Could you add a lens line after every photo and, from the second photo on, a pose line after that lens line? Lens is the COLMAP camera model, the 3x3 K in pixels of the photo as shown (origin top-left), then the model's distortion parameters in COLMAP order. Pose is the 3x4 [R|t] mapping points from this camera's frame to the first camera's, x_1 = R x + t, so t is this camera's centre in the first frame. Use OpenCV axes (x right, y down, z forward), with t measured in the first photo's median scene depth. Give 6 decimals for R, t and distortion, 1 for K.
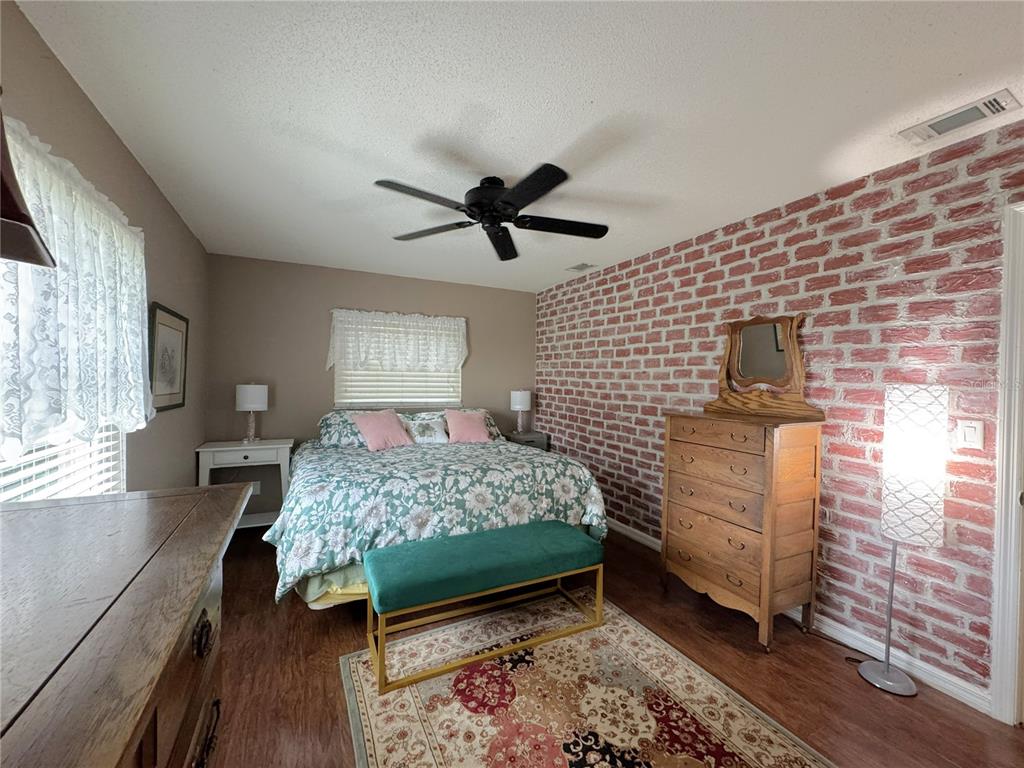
lens RADIAL K [[407.1, 0, 512.9], [0, 407.1, 384.7], [0, 0, 1]] dist [-0.002264, 0.000472]
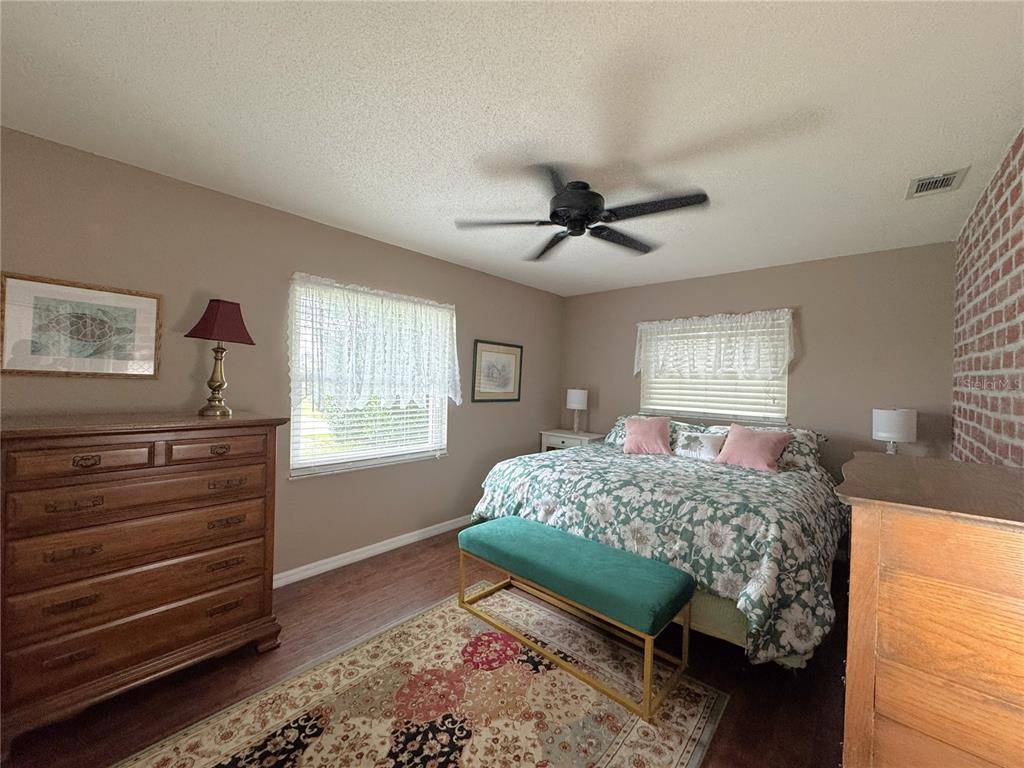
lens RADIAL K [[407.1, 0, 511.7], [0, 407.1, 383.8], [0, 0, 1]] dist [-0.002264, 0.000472]
pose [[0.362054, 0.001627, -0.932156, 0.749392], [-0.030410, 0.999487, -0.010067, 0.002085], [0.931661, 0.031991, 0.361917, 0.454216]]
